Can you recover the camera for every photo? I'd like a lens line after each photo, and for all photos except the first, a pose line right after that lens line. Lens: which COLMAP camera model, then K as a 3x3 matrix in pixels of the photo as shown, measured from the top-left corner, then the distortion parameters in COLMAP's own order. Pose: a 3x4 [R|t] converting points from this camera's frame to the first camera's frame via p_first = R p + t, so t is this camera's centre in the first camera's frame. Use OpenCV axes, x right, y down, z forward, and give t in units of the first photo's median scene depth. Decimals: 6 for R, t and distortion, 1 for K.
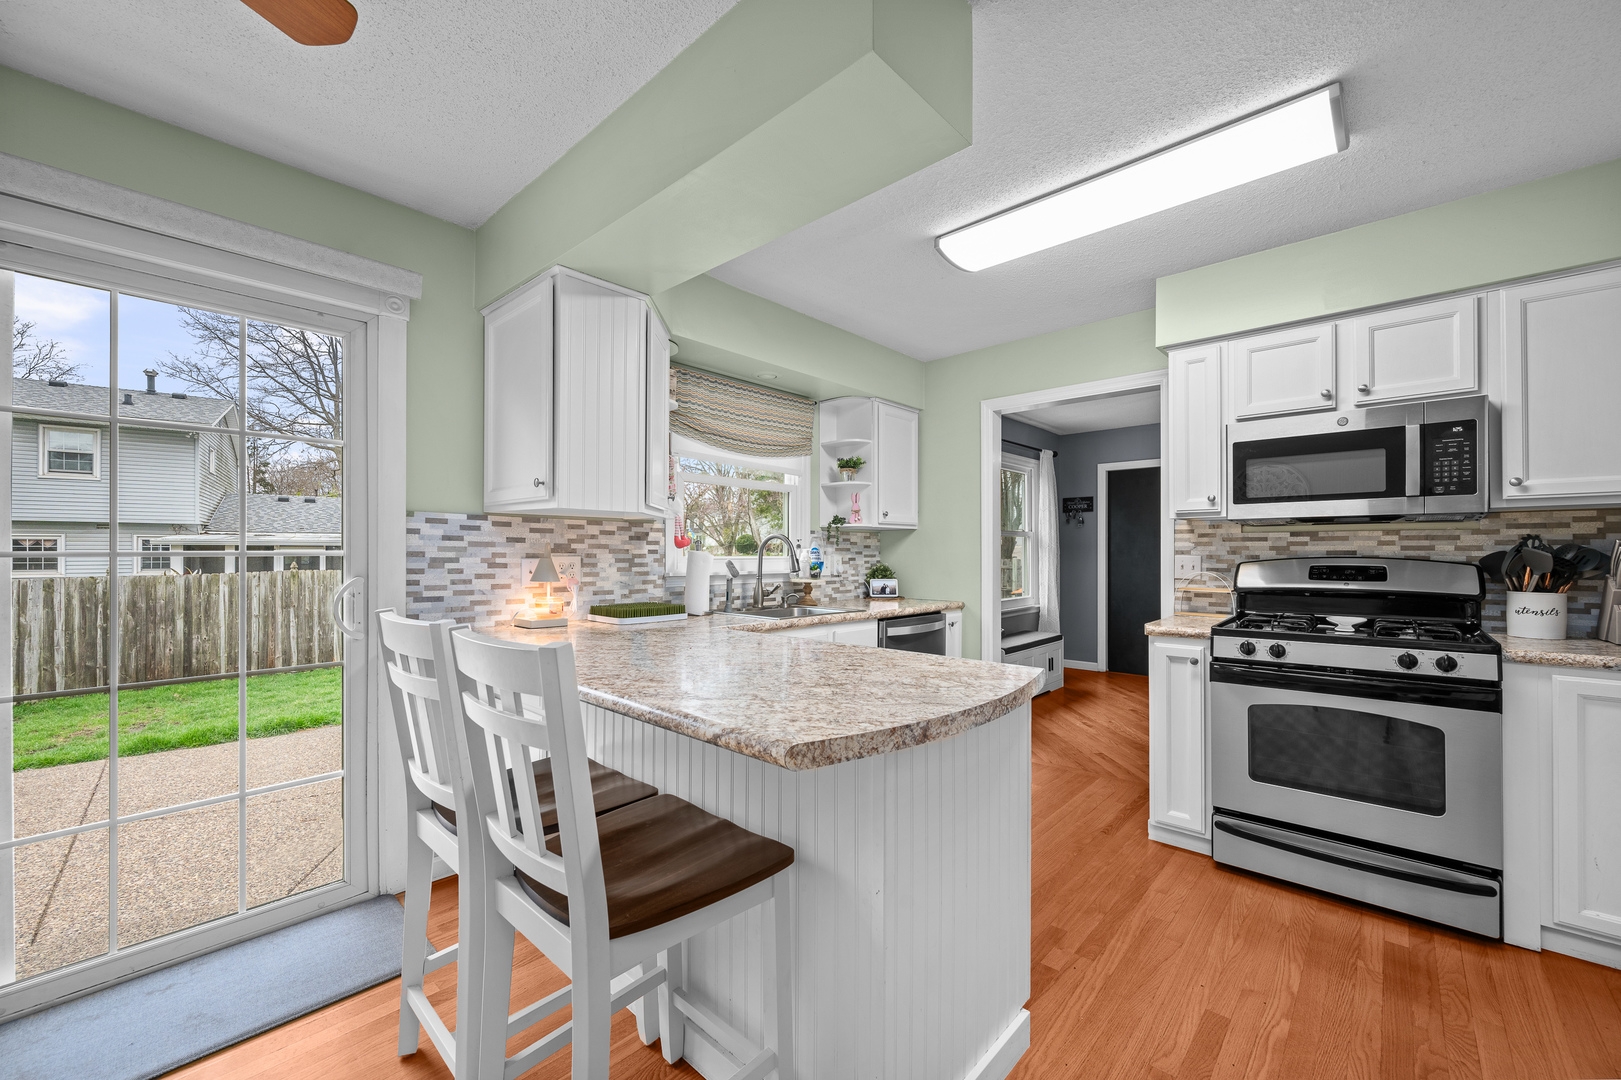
lens RADIAL K [[635.9, 0, 810.7], [0, 635.9, 546.6], [0, 0, 1]] dist [-0.002168, 0.000000]
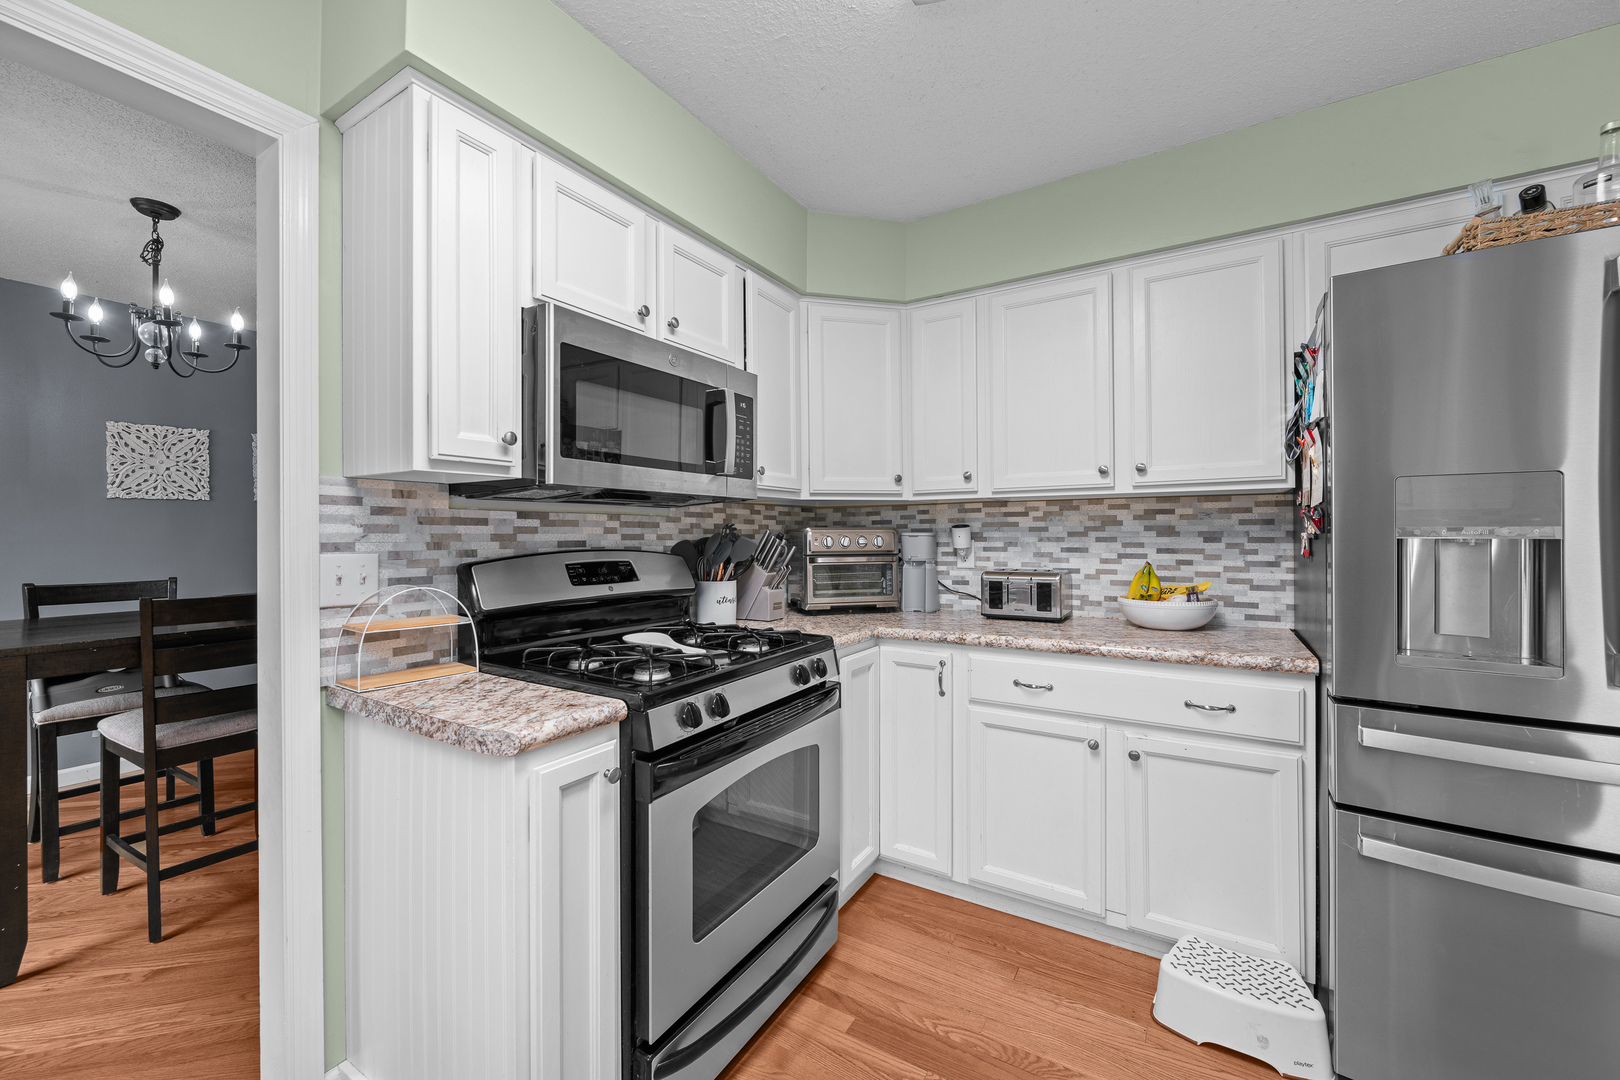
lens RADIAL K [[635.6, 0, 816.3], [0, 635.6, 534.6], [0, 0, 1]] dist [-0.002168, 0.000000]
pose [[-0.195021, -0.000713, 0.980799, 0.103166], [-0.006756, 0.999977, -0.000616, -0.001925], [-0.980776, -0.006747, -0.195022, 0.937985]]
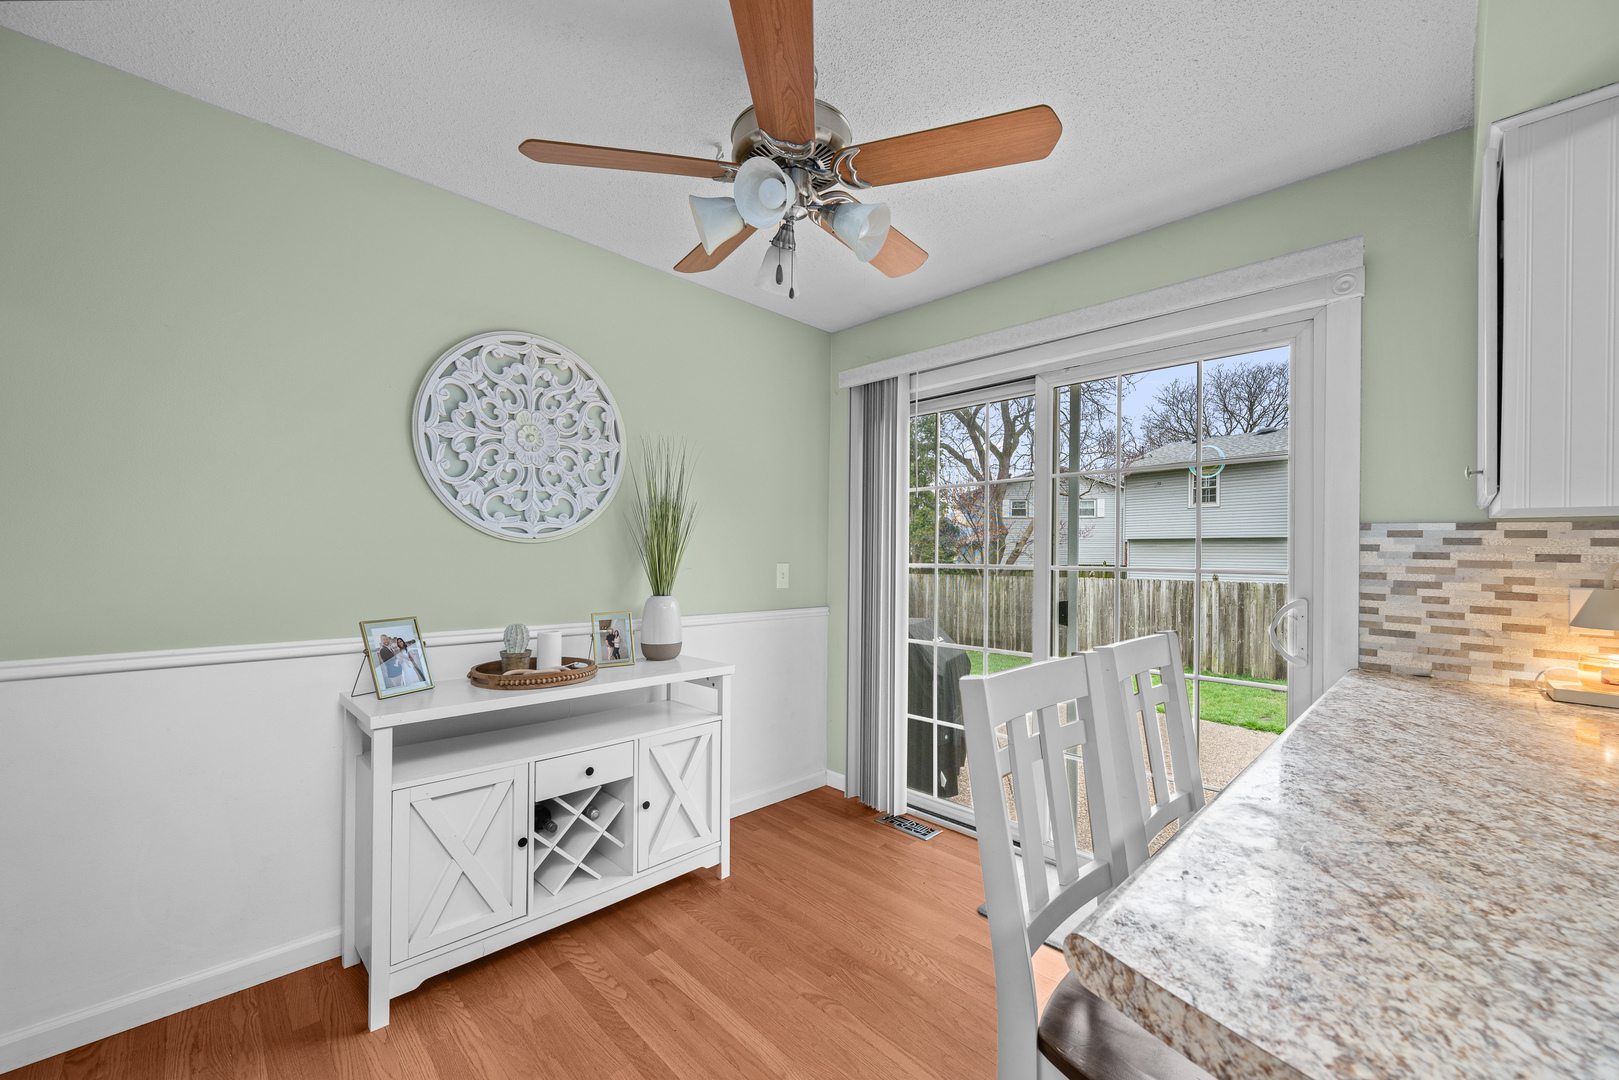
lens RADIAL K [[635.2, 0, 812.4], [0, 635.2, 550.7], [0, 0, 1]] dist [-0.002168, 0.000000]
pose [[-0.037081, -0.006676, -0.999290, 0.197631], [-0.003064, 0.999974, -0.006567, -0.011352], [0.999308, 0.002819, -0.037101, 0.274144]]
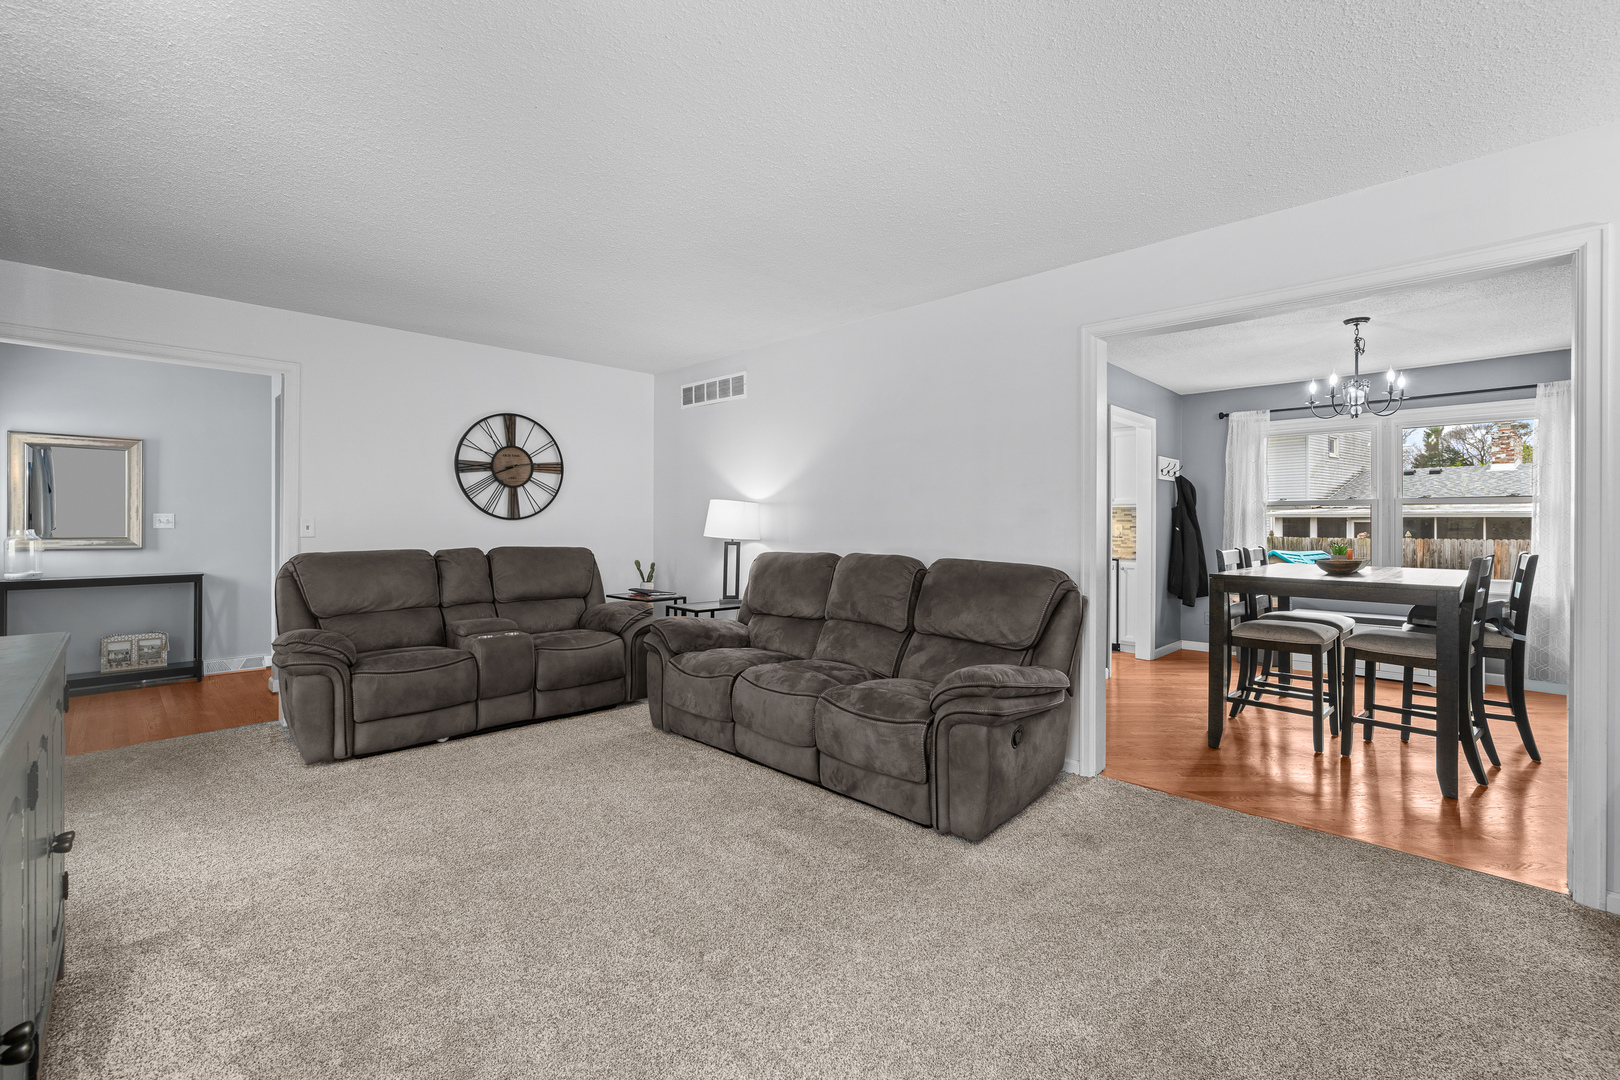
lens RADIAL K [[688.9, 0, 808.7], [0, 688.9, 517.7], [0, 0, 1]] dist [-0.003230, 0.000013]
pose [[-0.034830, -0.006183, -0.999374, 2.877404], [0.005110, 0.999967, -0.006365, 0.007221], [0.999380, -0.005329, -0.034797, 0.418925]]
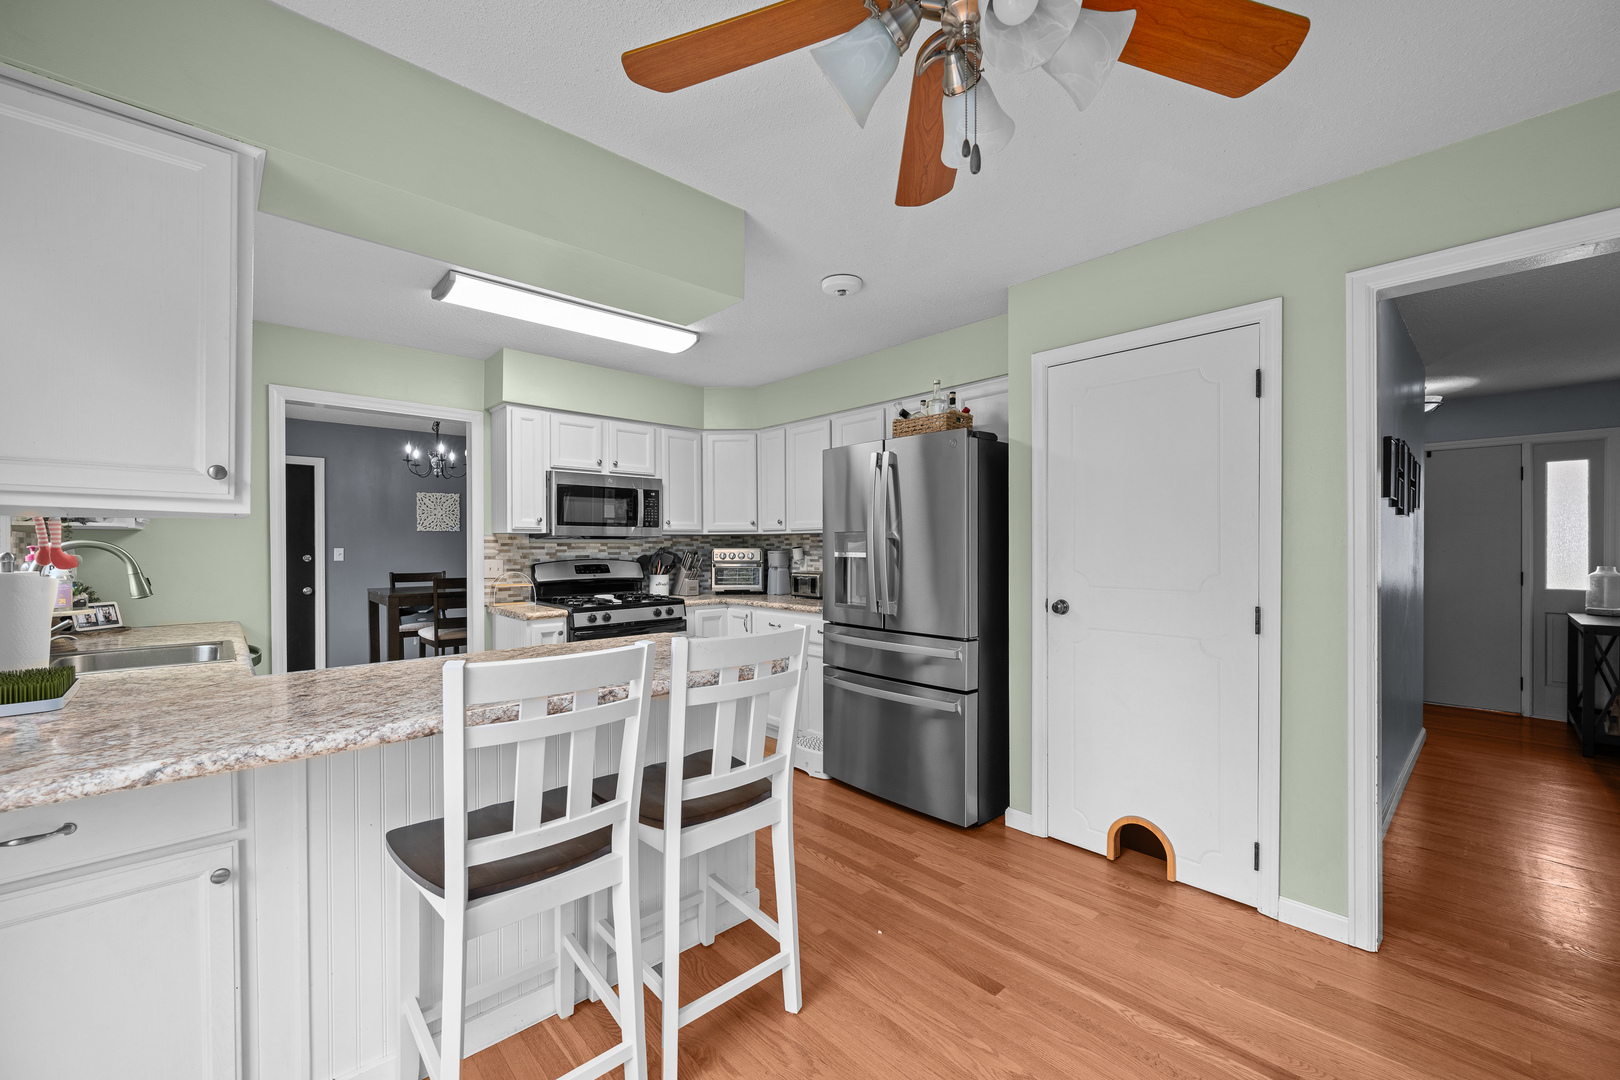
lens RADIAL K [[635.6, 0, 812.0], [0, 635.6, 548.1], [0, 0, 1]] dist [-0.002168, 0.000000]
pose [[0.072762, -0.005503, 0.997334, -0.807684], [-0.007976, 0.999950, 0.006100, -0.028793], [-0.997317, -0.008399, 0.072715, 0.314740]]
